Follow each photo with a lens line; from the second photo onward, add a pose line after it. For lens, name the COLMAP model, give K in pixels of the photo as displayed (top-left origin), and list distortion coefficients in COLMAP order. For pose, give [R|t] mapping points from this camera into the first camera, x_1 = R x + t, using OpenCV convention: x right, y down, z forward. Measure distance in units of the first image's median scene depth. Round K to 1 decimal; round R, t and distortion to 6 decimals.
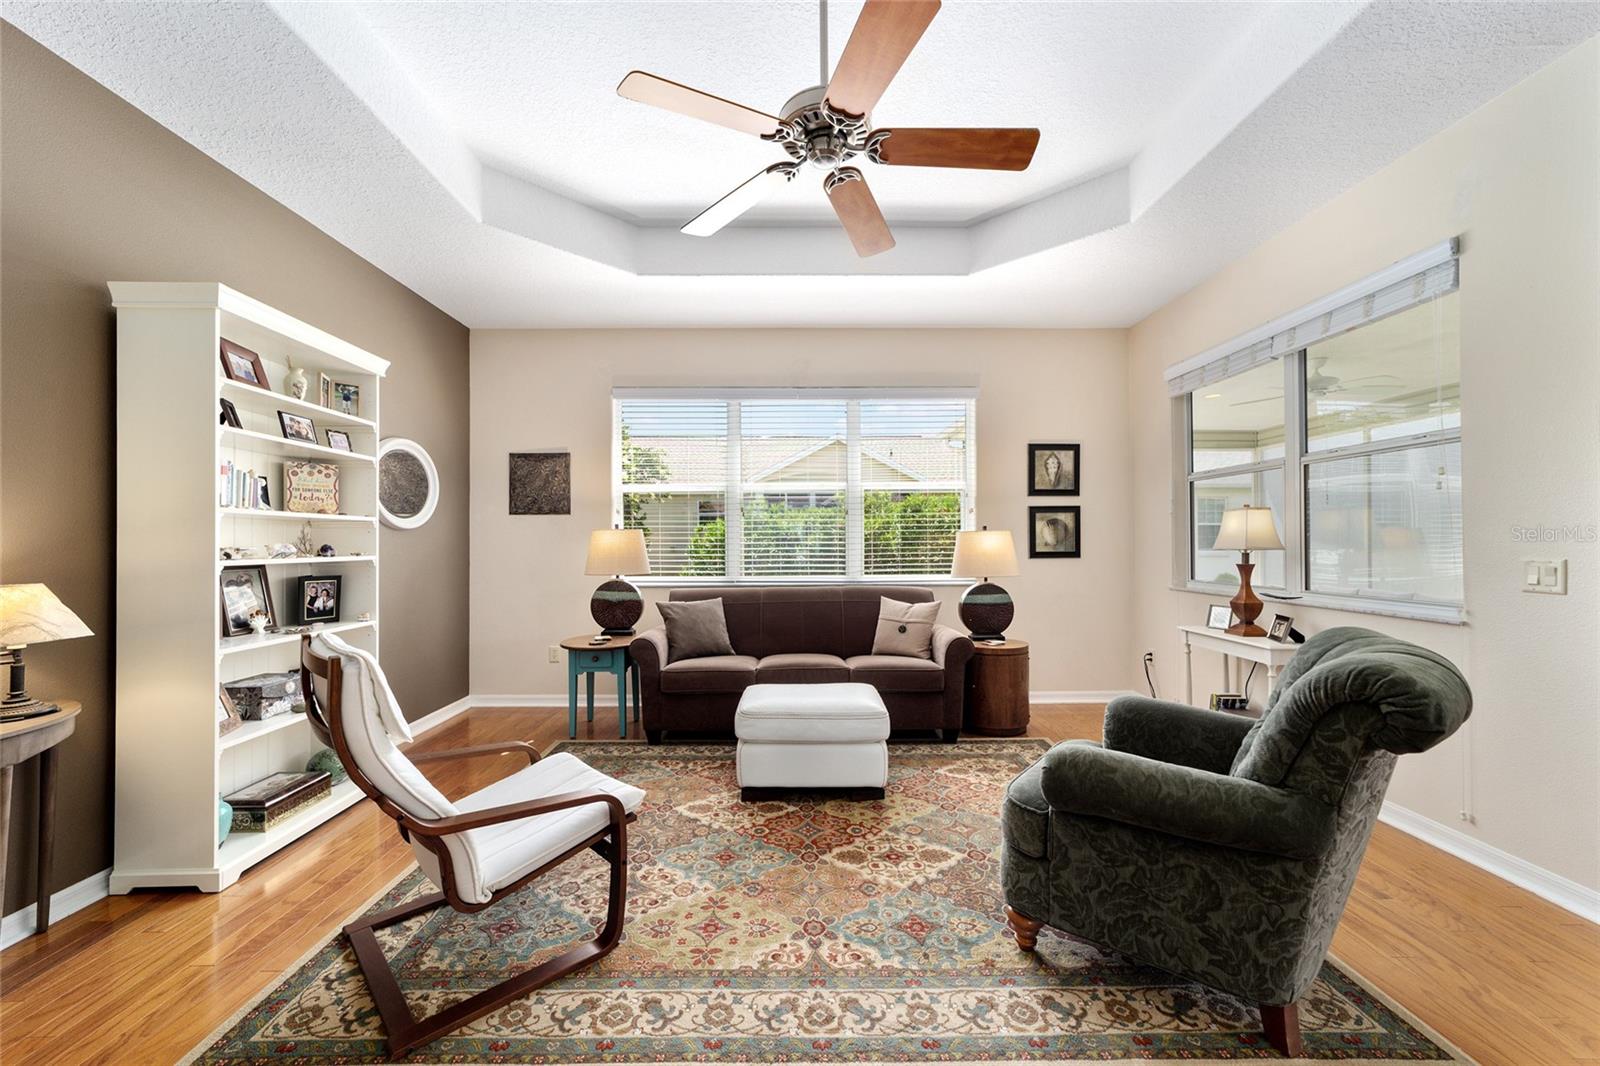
lens RADIAL K [[619.0, 0, 790.6], [0, 619.0, 541.7], [0, 0, 1]] dist [-0.011912, 0.006358]
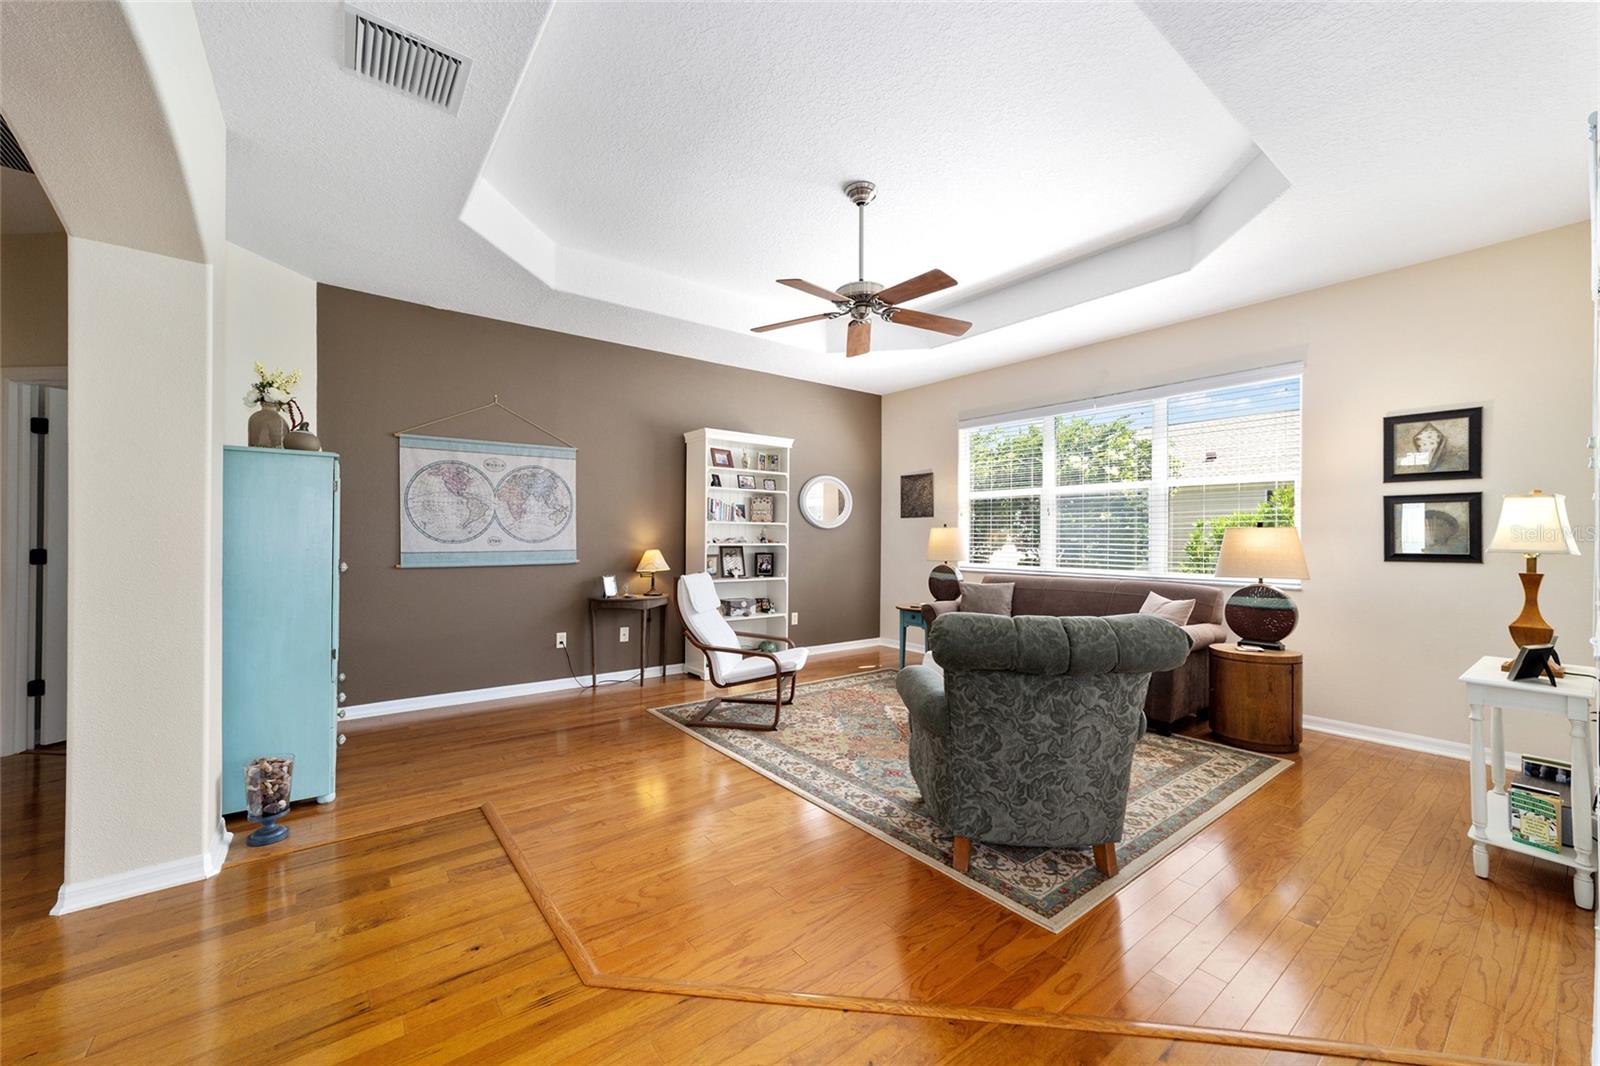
lens RADIAL K [[619.0, 0, 790.9], [0, 619.0, 534.9], [0, 0, 1]] dist [-0.011912, 0.006358]
pose [[0.598292, 0.003438, -0.801271, 0.744213], [-0.007278, 0.999973, -0.001144, -0.000749], [0.801245, 0.006517, 0.598301, -0.110677]]
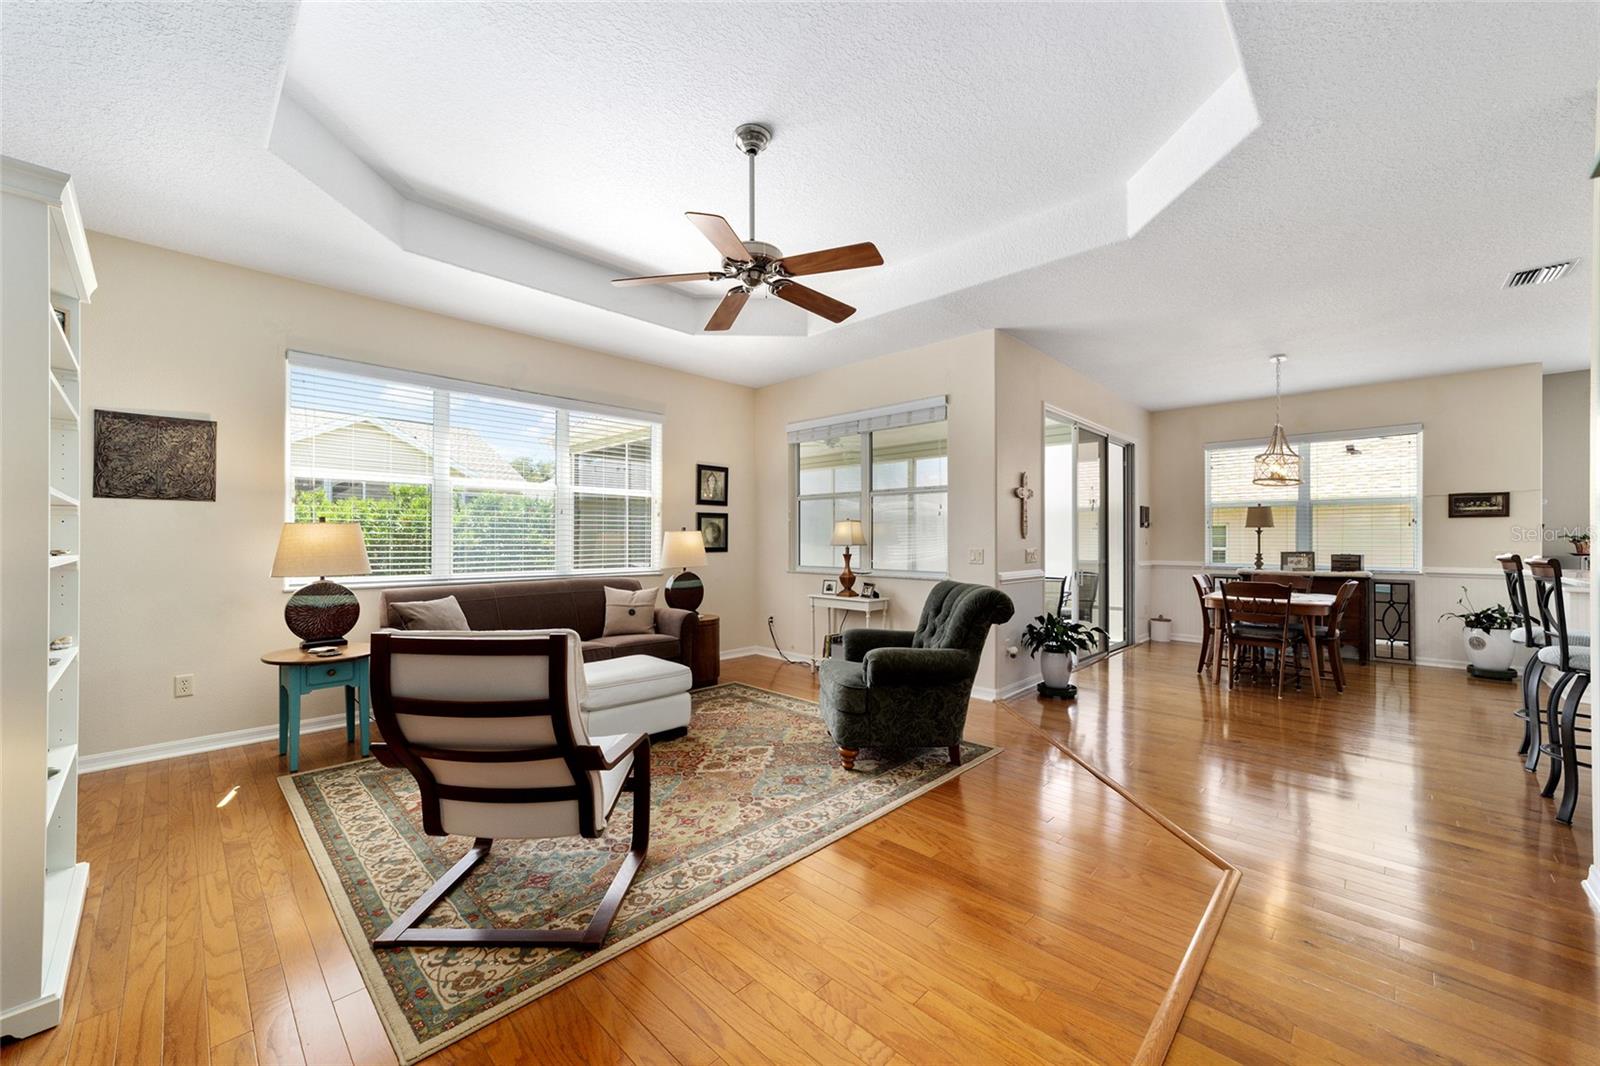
lens RADIAL K [[619.0, 0, 789.9], [0, 619.0, 537.4], [0, 0, 1]] dist [-0.011912, 0.006358]
pose [[0.705633, 0.007966, 0.708533, -0.521887], [-0.006125, 0.999968, -0.005143, 0.000934], [-0.708551, -0.000711, 0.705659, -0.069408]]
